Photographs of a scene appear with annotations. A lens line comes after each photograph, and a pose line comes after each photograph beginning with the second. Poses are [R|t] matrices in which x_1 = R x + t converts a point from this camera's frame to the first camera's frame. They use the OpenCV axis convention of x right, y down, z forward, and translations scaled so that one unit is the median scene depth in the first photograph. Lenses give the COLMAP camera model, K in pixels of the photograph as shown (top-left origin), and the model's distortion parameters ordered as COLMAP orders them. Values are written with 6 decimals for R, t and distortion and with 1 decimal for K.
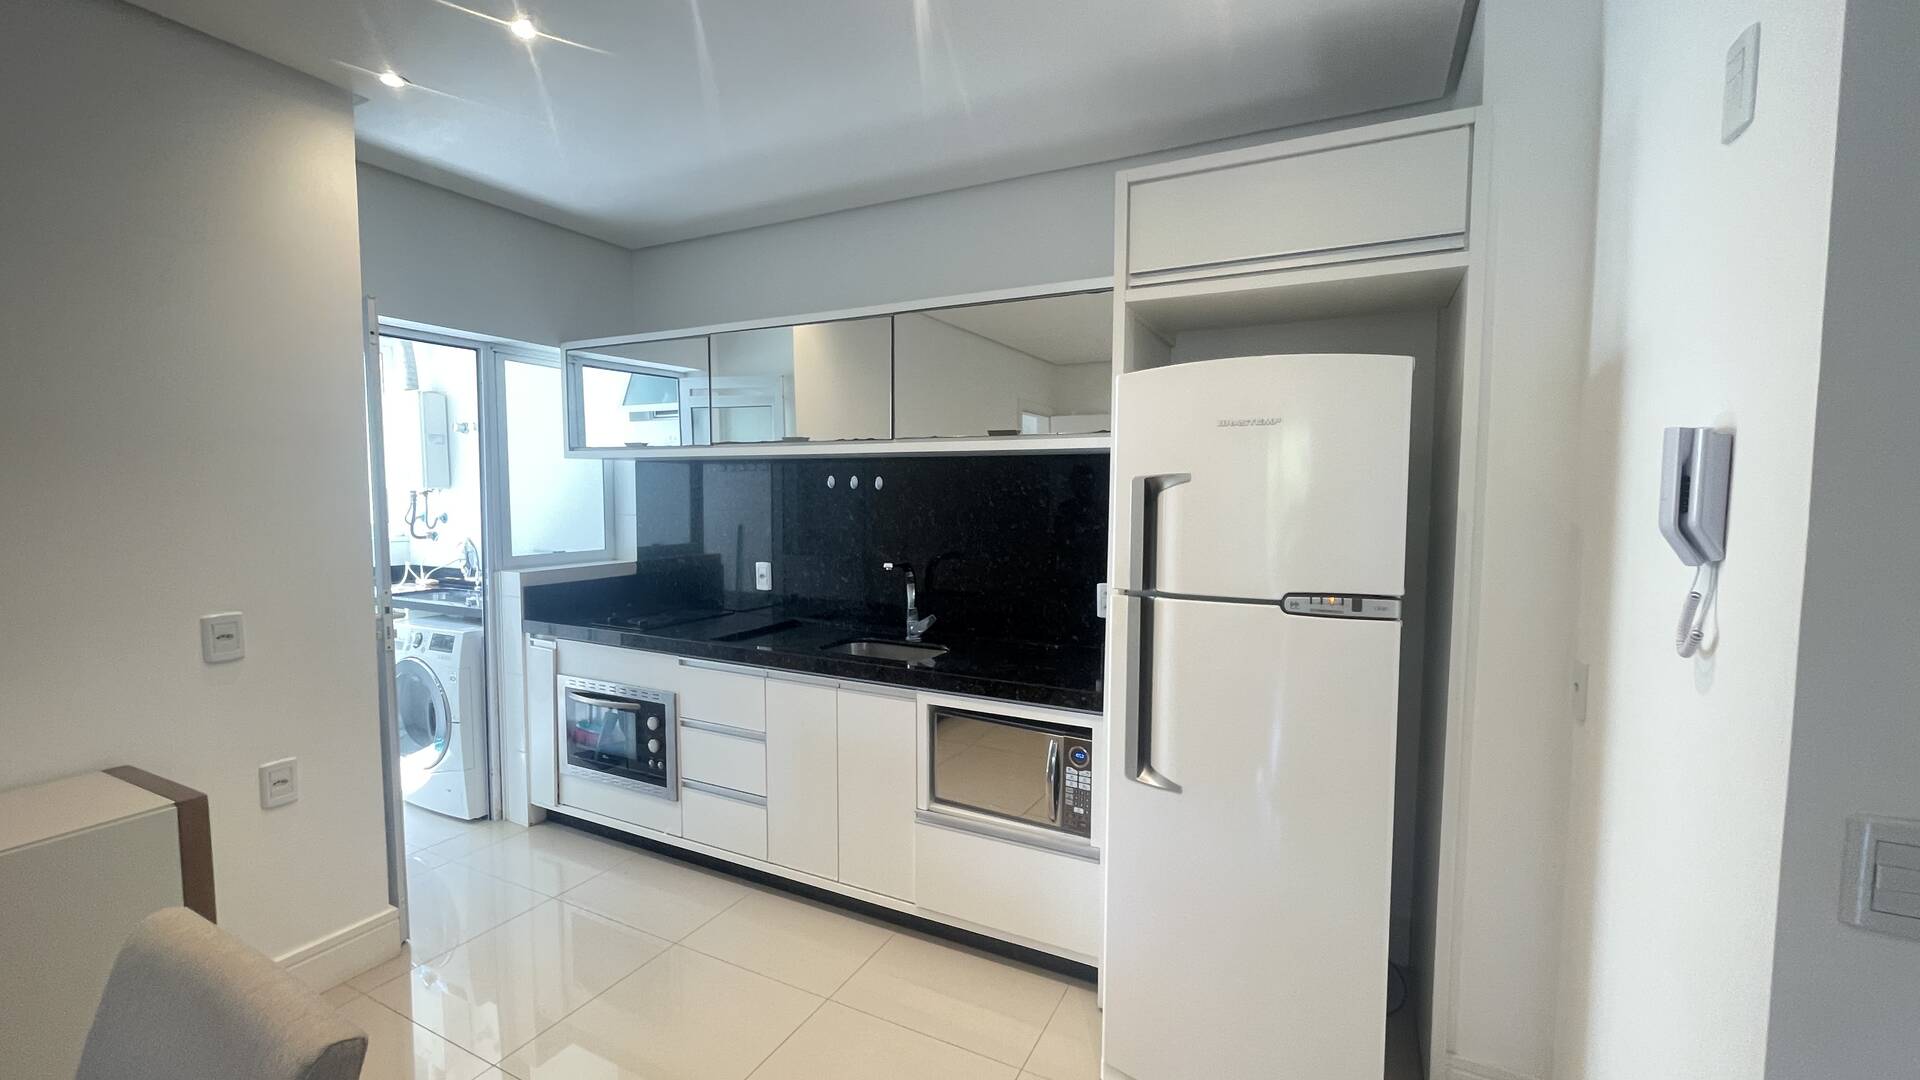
lens RADIAL K [[776.0, 0, 957.8], [0, 776.0, 542.7], [0, 0, 1]] dist [-0.005858, 0.000534]
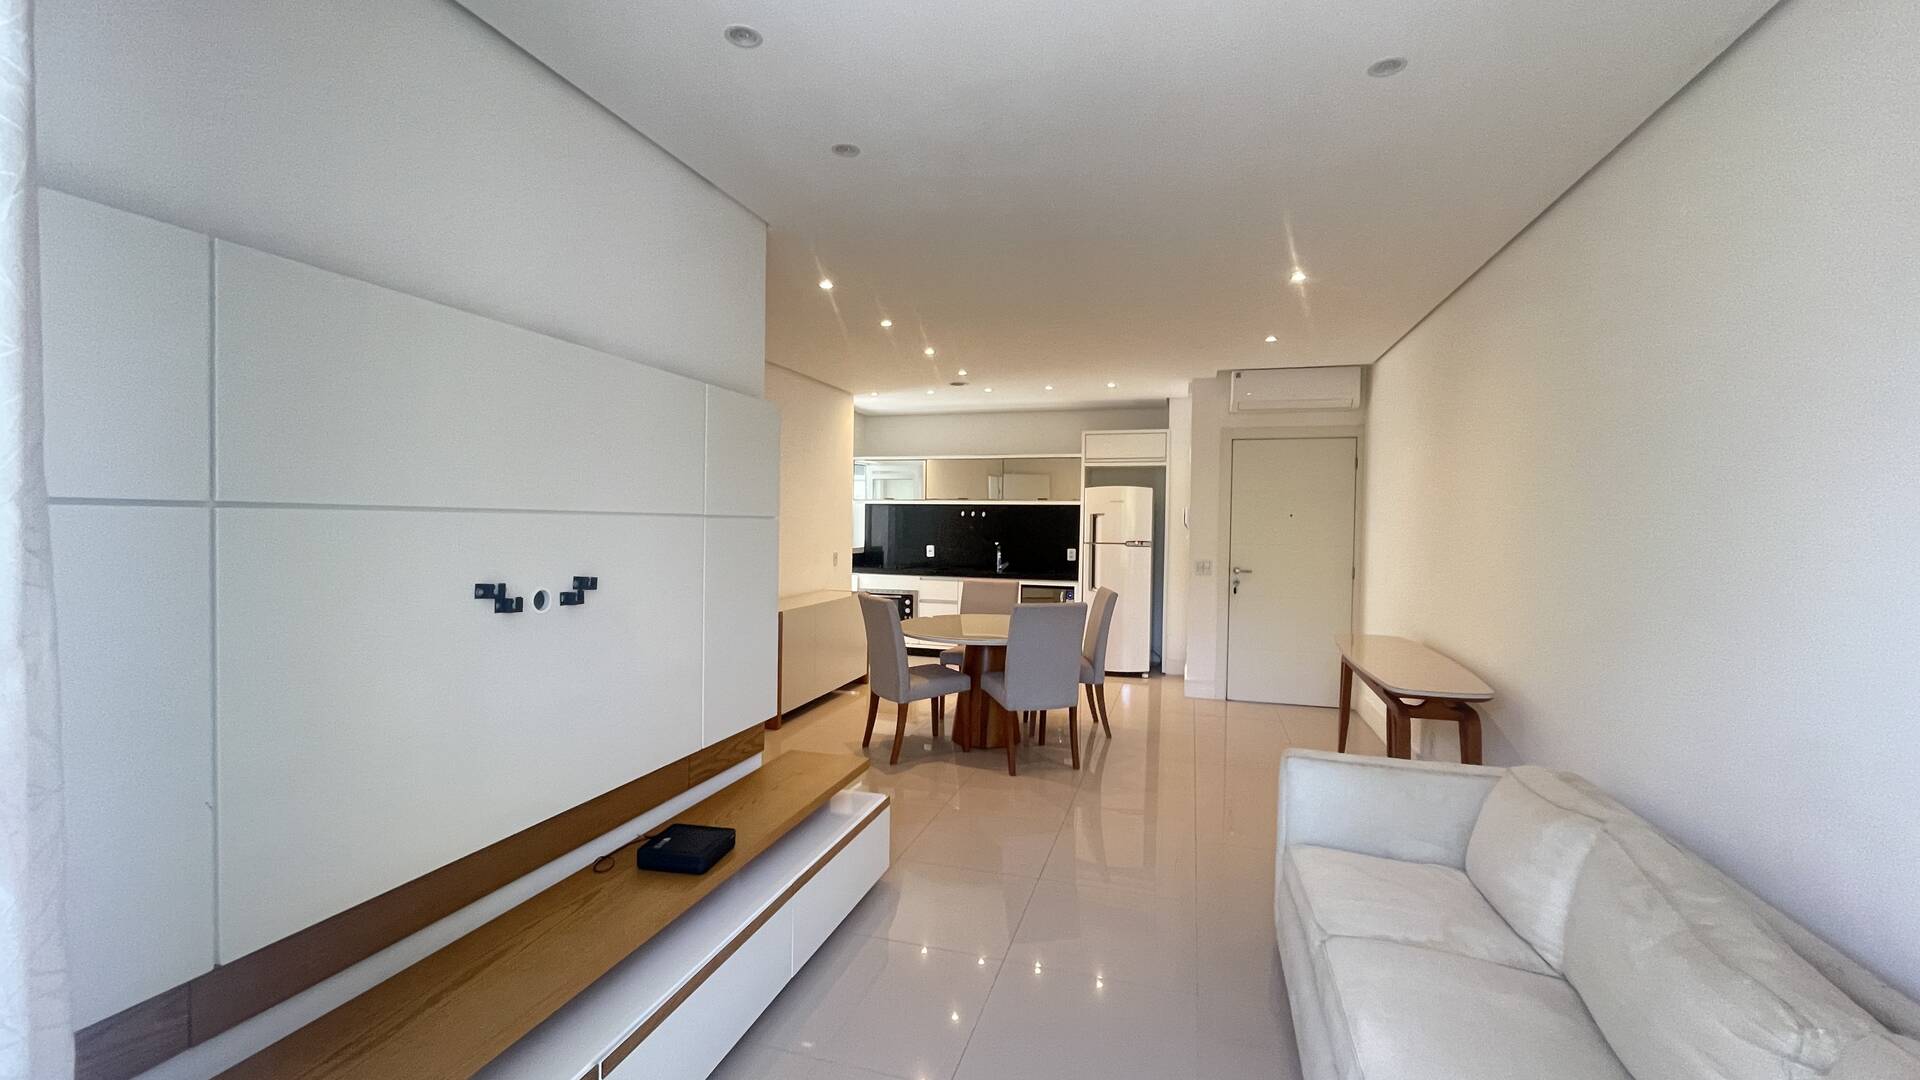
lens RADIAL K [[776.0, 0, 959.8], [0, 776.0, 549.6], [0, 0, 1]] dist [-0.005858, 0.000534]
pose [[0.984698, 0.000856, 0.174270, -0.696263], [0.004423, 0.999543, -0.029897, 0.132382], [-0.174216, 0.030210, 0.984244, -1.729172]]
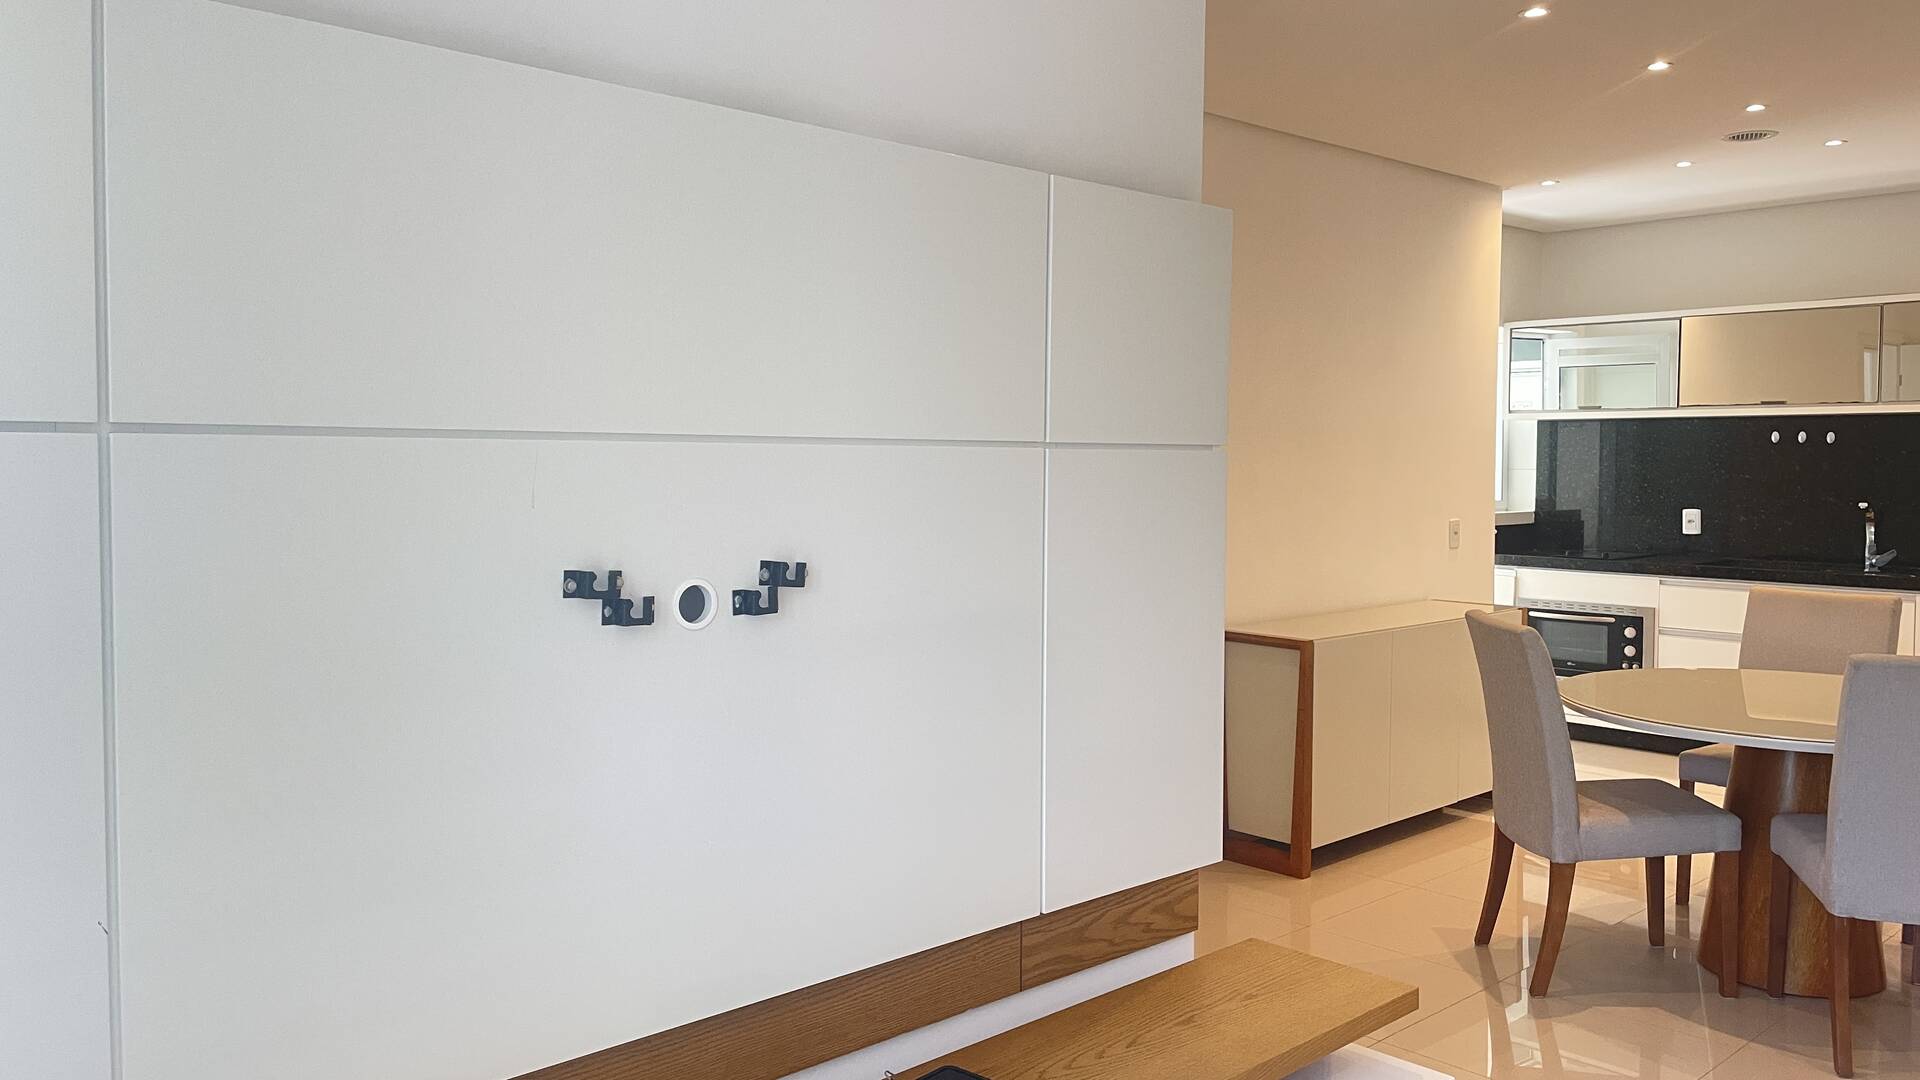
lens RADIAL K [[1449.4, 0, 964.3], [0, 1449.4, 521.7], [0, 0, 1]] dist [0.069861, -0.084024]
pose [[0.937635, 0.012566, -0.347394, -0.587050], [-0.021054, 0.999565, -0.020668, 0.127959], [0.346983, 0.026693, 0.937492, -1.591338]]
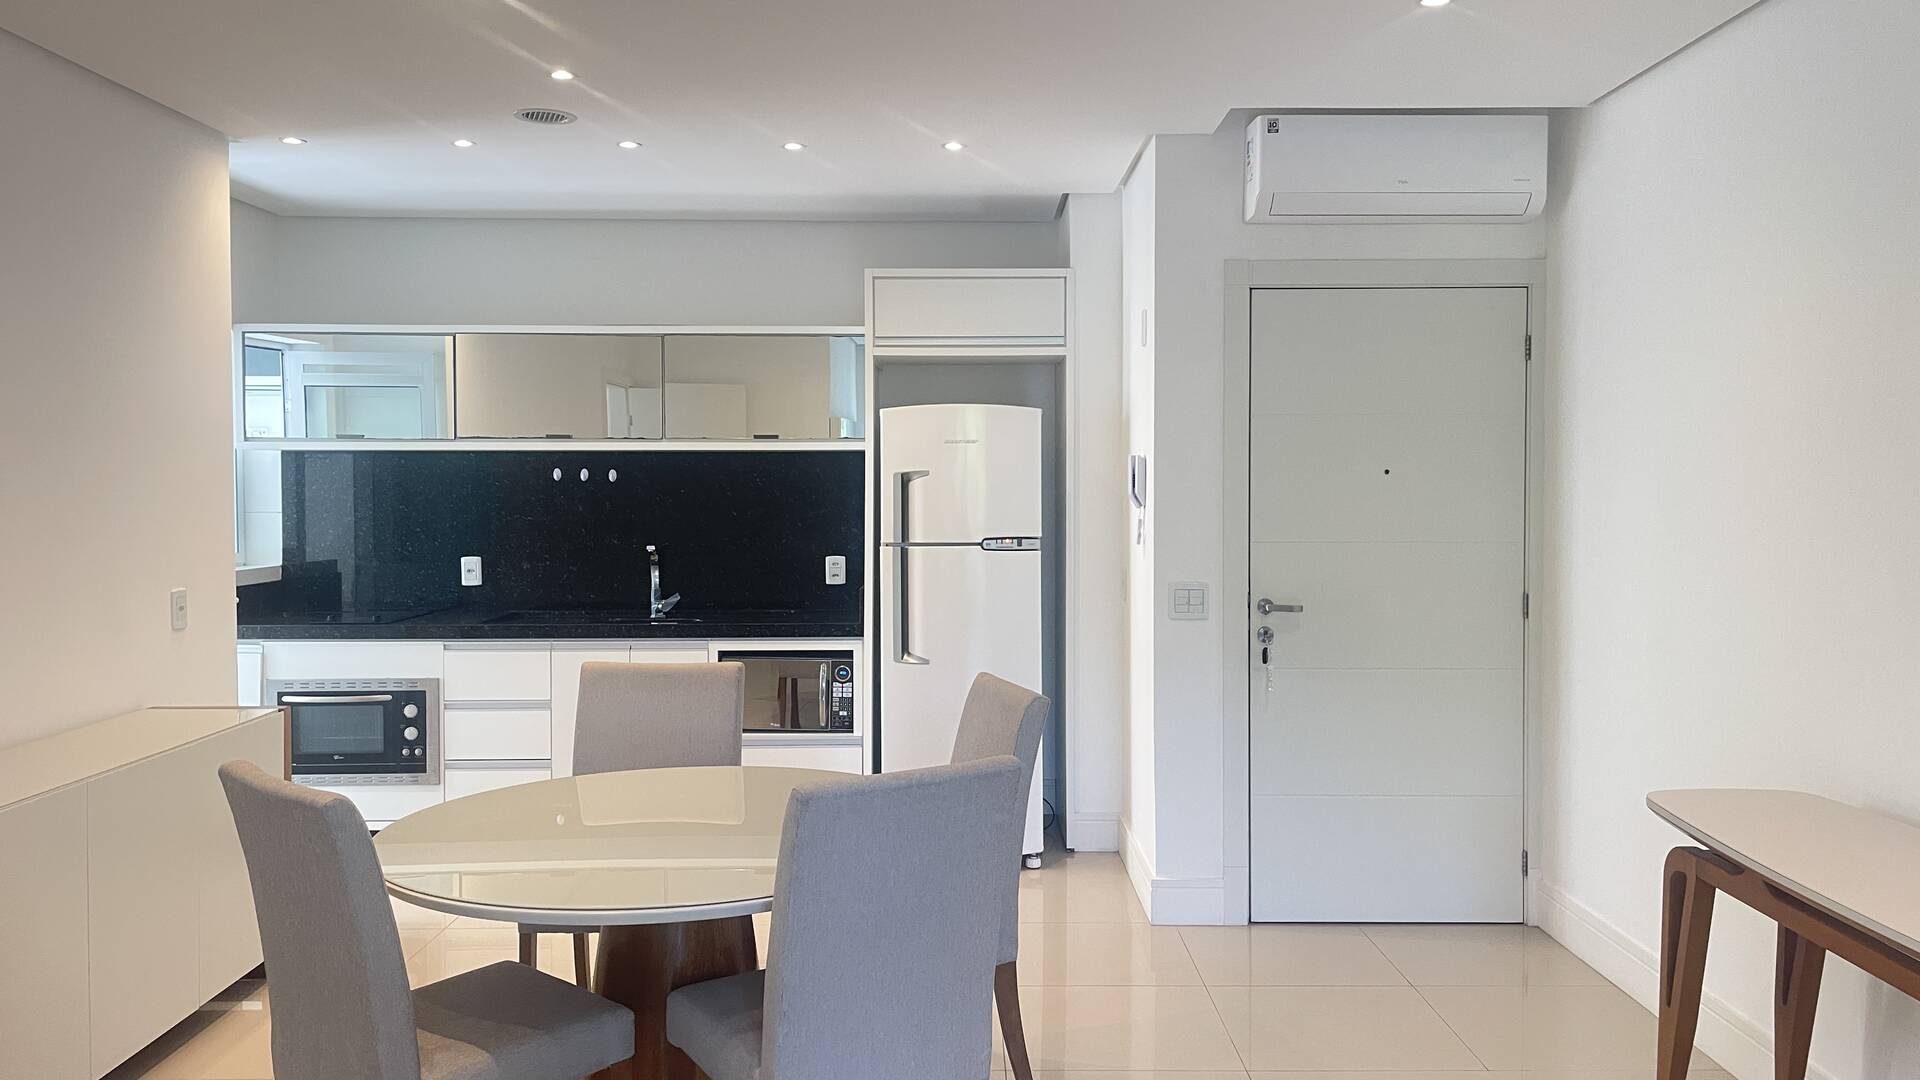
lens RADIAL K [[1449.4, 0, 986.5], [0, 1449.4, 521.8], [0, 0, 1]] dist [0.069861, -0.084024]
pose [[0.885362, -0.018078, 0.464551, -0.620039], [0.037326, 0.998782, -0.032270, 0.075390], [-0.463402, 0.045910, 0.884958, -1.081184]]
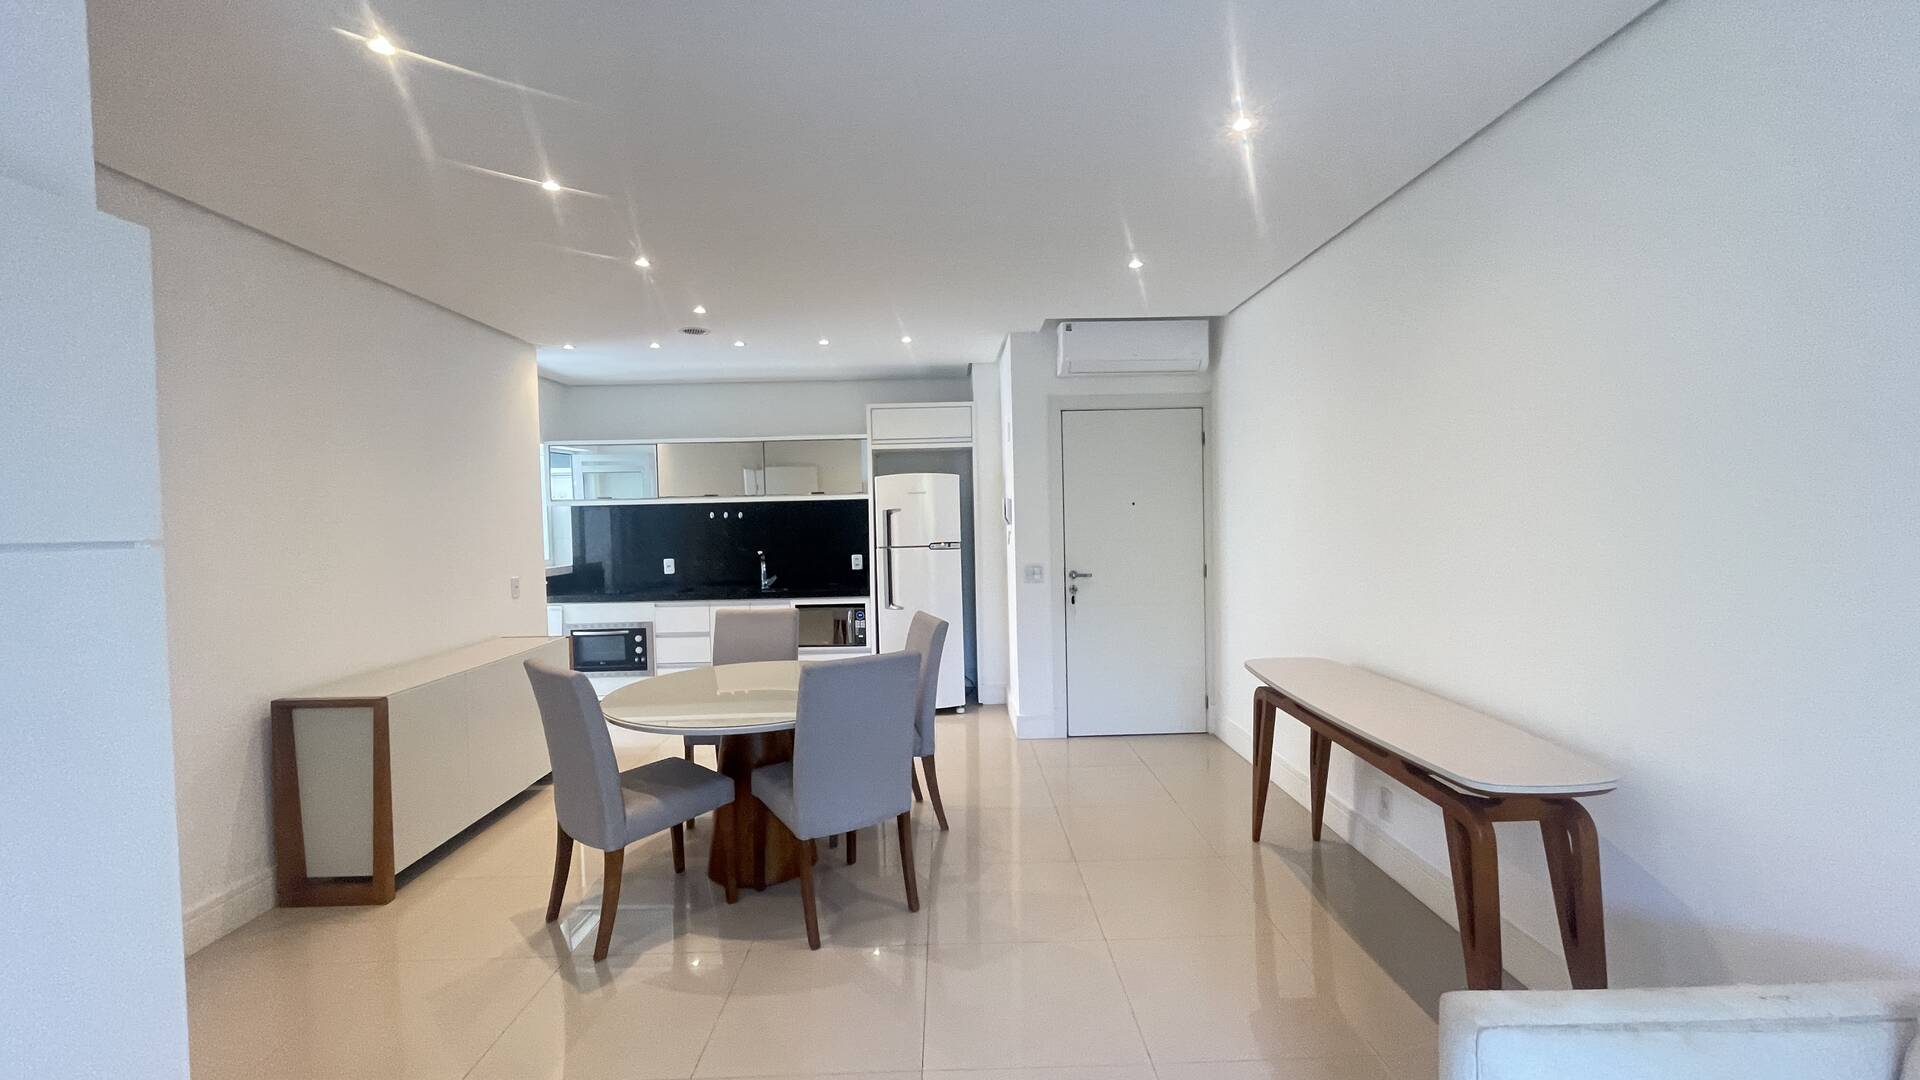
lens RADIAL K [[776.0, 0, 962.0], [0, 776.0, 542.6], [0, 0, 1]] dist [-0.005858, 0.000534]
pose [[0.883427, -0.040648, 0.466802, -0.584931], [0.059314, 0.997917, -0.025357, 0.088411], [-0.464799, 0.050089, 0.883998, -1.162727]]
